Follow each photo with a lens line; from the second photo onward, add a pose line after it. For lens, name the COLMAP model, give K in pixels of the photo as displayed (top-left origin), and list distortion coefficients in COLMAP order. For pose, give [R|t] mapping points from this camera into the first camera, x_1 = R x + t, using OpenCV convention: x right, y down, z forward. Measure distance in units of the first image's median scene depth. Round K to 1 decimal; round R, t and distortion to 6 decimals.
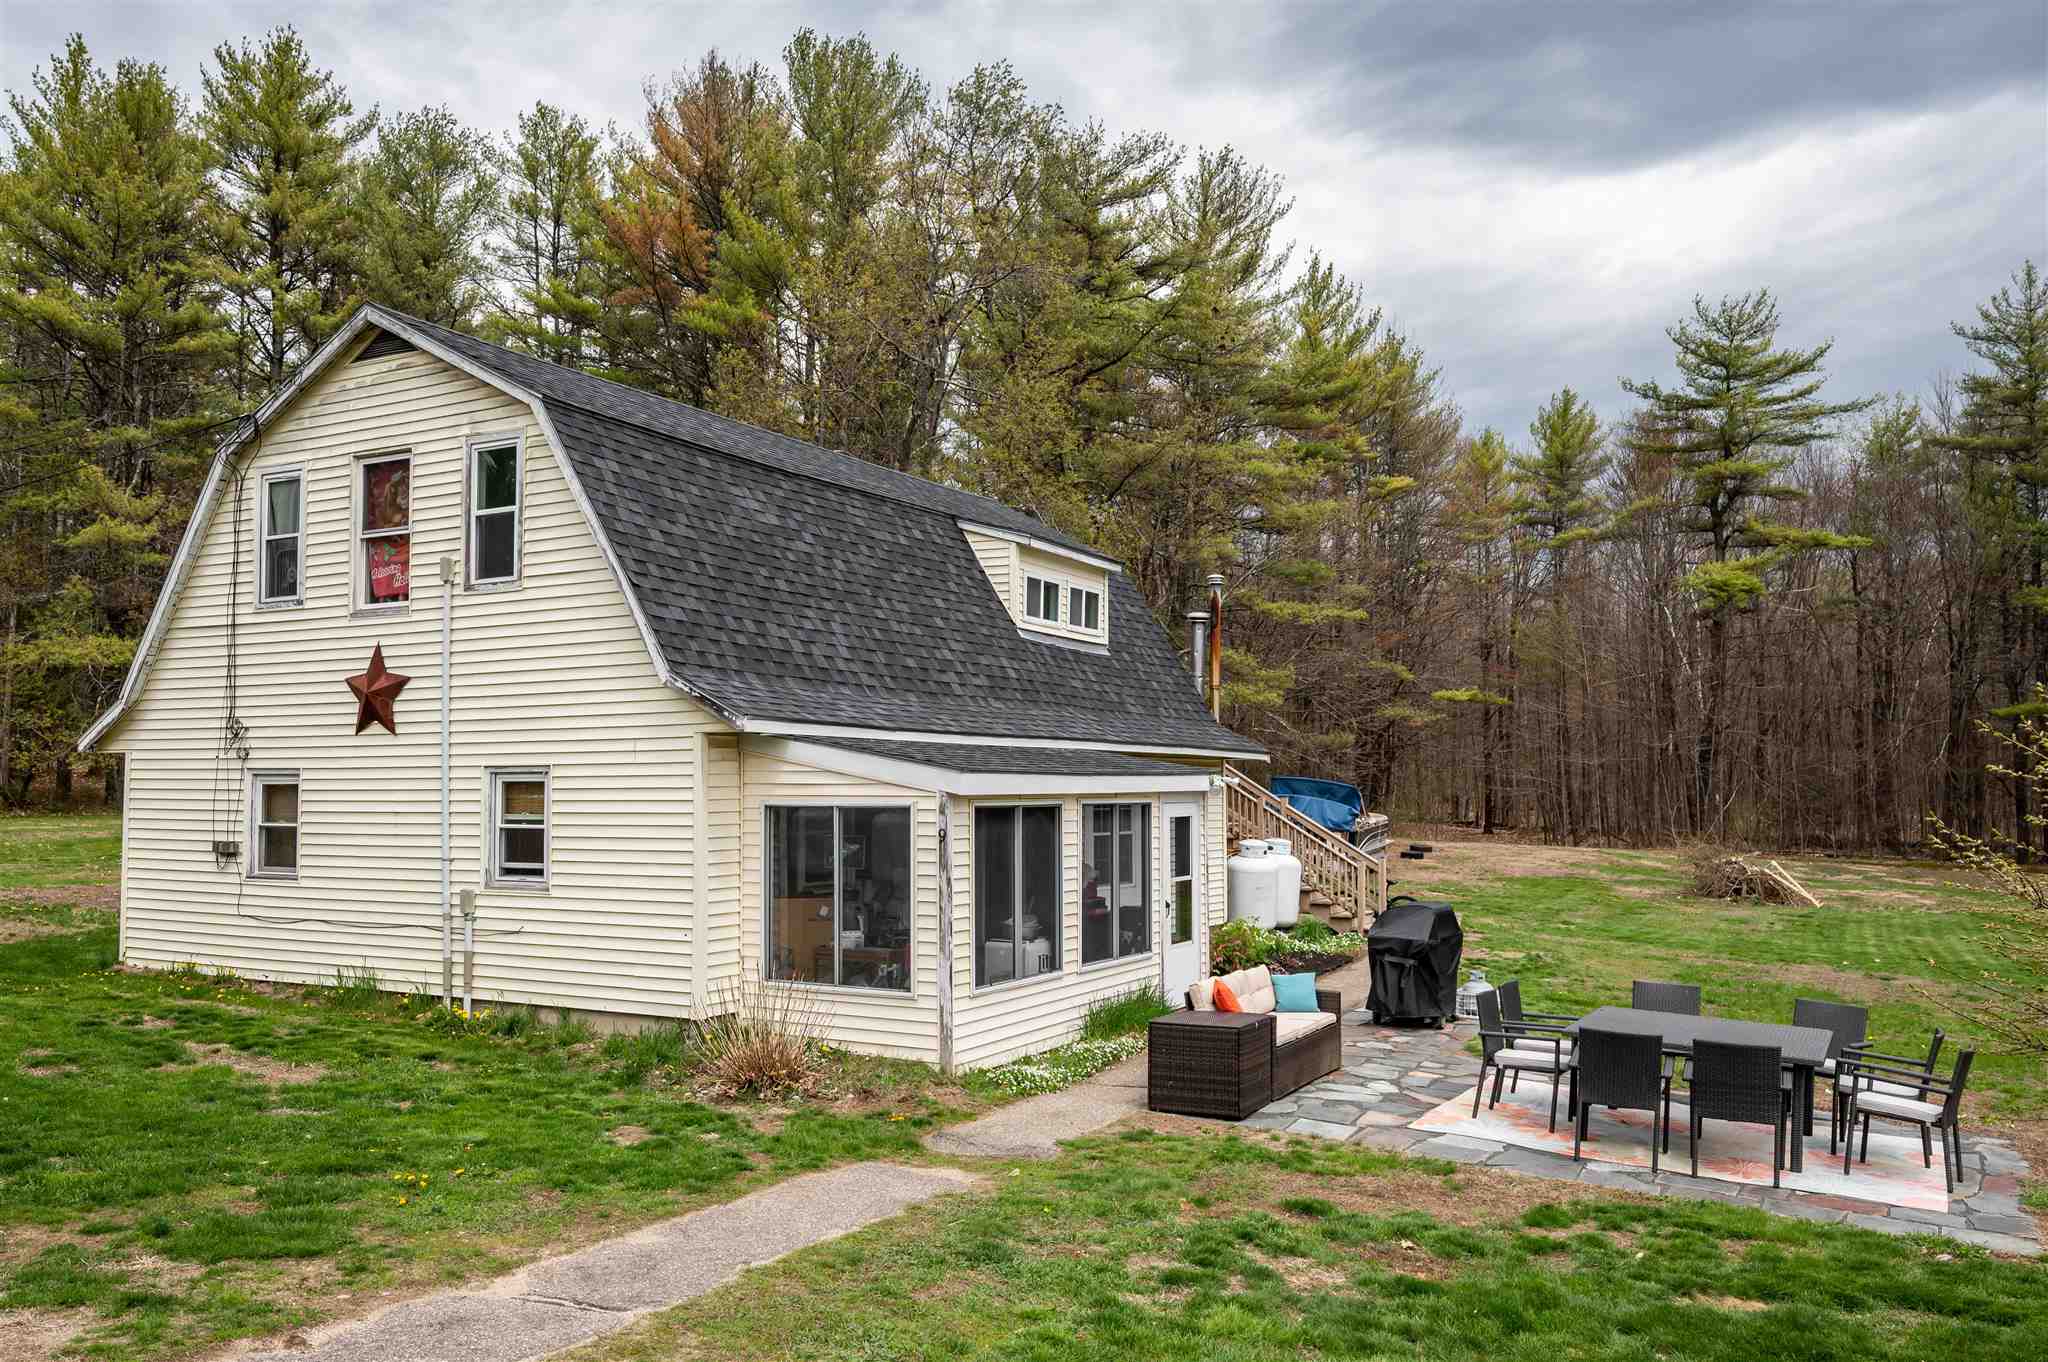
lens RADIAL K [[1583.1, 0, 986.4], [0, 1583.1, 741.6], [0, 0, 1]] dist [-0.006639, -0.010050]
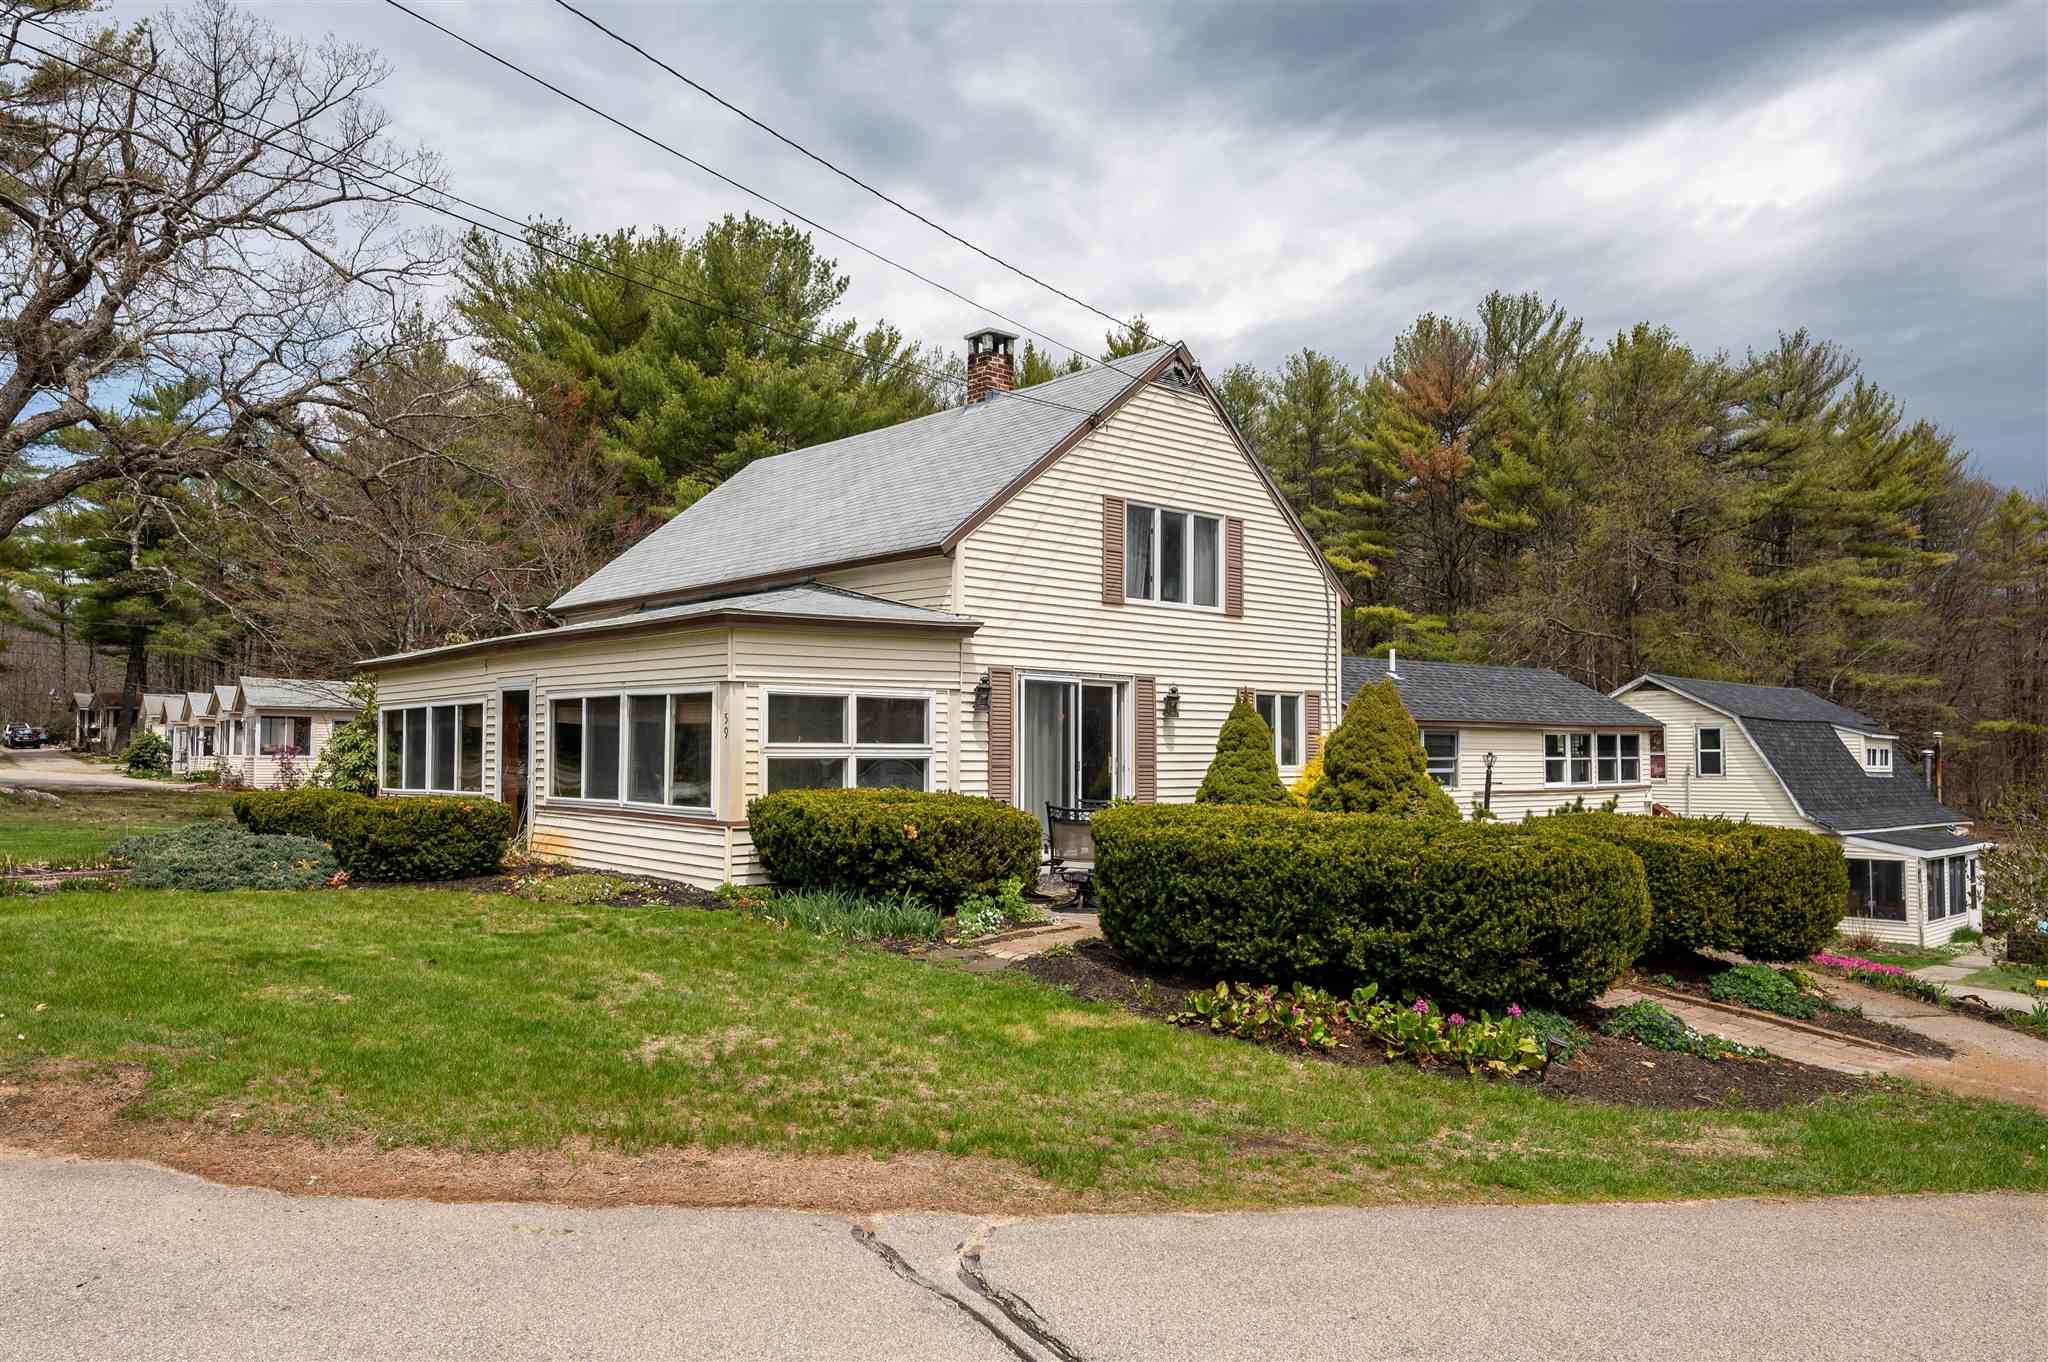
lens RADIAL K [[1436.1, 0, 1024.0], [0, 1436.1, 681.0], [0, 0, 1]] dist [0.005364, 0.001207]
pose [[0.960792, -0.020399, -0.276520, -0.546131], [0.011156, 0.999326, -0.034959, -0.136516], [0.277047, 0.030504, 0.960372, -1.290599]]
